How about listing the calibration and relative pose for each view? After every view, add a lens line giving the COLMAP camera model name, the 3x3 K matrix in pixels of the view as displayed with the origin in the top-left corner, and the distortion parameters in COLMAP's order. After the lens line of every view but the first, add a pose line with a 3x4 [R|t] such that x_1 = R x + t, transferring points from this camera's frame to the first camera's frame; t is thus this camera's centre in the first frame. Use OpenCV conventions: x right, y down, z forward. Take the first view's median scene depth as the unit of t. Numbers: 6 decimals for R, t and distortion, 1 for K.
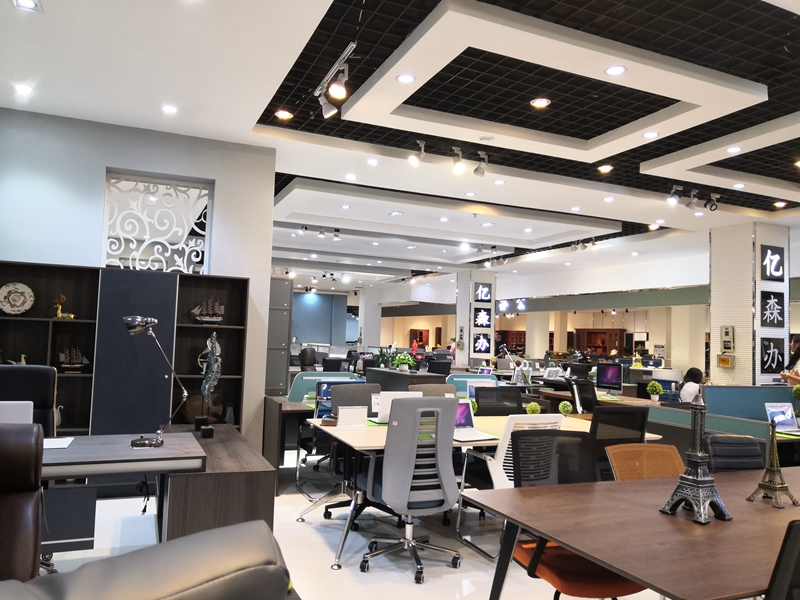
lens RADIAL K [[628.7, 0, 398.7], [0, 628.7, 301.2], [0, 0, 1]] dist [0.015711, -0.020898]
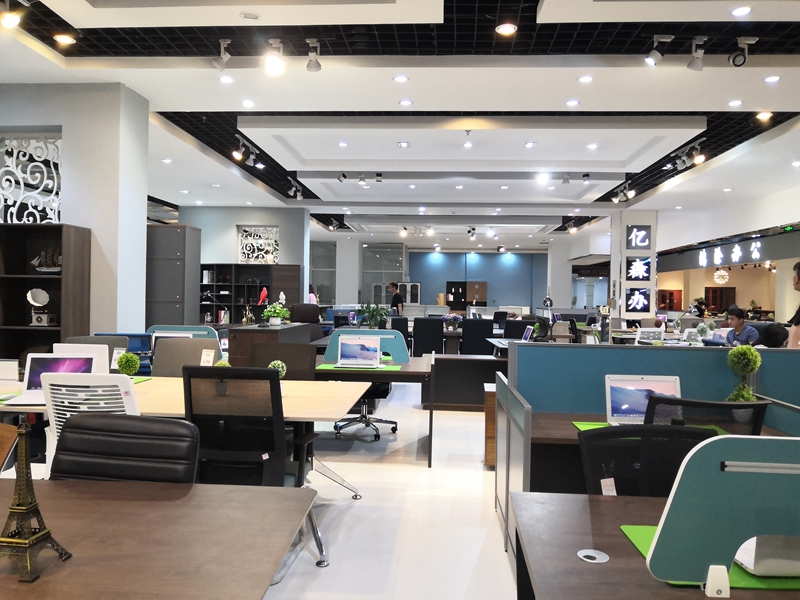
lens RADIAL K [[628.7, 0, 394.4], [0, 628.7, 303.0], [0, 0, 1]] dist [0.015711, -0.020898]
pose [[0.889153, -0.017410, -0.457278, 0.297412], [0.042172, 0.998141, 0.043999, 0.028444], [0.455662, -0.058407, 0.888235, 0.180067]]
